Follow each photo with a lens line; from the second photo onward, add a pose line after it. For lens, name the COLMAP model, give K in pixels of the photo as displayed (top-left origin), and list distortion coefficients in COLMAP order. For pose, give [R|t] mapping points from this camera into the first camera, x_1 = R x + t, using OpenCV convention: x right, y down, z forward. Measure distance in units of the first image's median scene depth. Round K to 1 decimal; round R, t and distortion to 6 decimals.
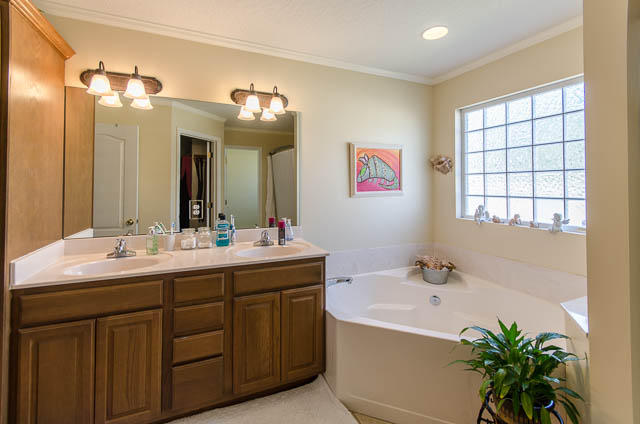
lens RADIAL K [[286.0, 0, 319.6], [0, 286.0, 175.7], [0, 0, 1]] dist [0.000332, 0.000114]
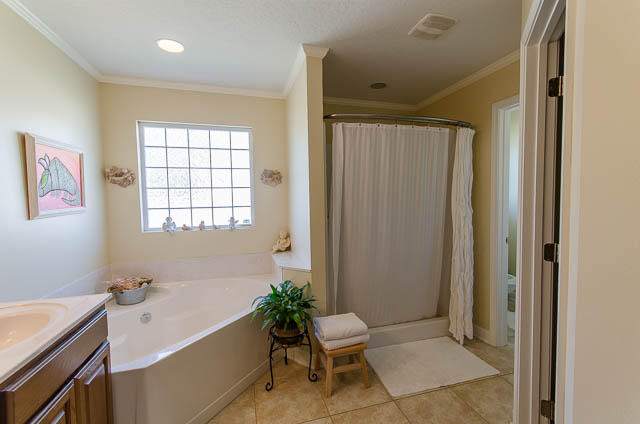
lens RADIAL K [[282.3, 0, 322.9], [0, 282.3, 198.6], [0, 0, 1]] dist [-0.000284, 0.000015]
pose [[0.134207, -0.011548, 0.990886, -0.410974], [-0.020418, 0.999688, 0.014417, 0.005119], [-0.990743, -0.022167, 0.133929, 0.257919]]
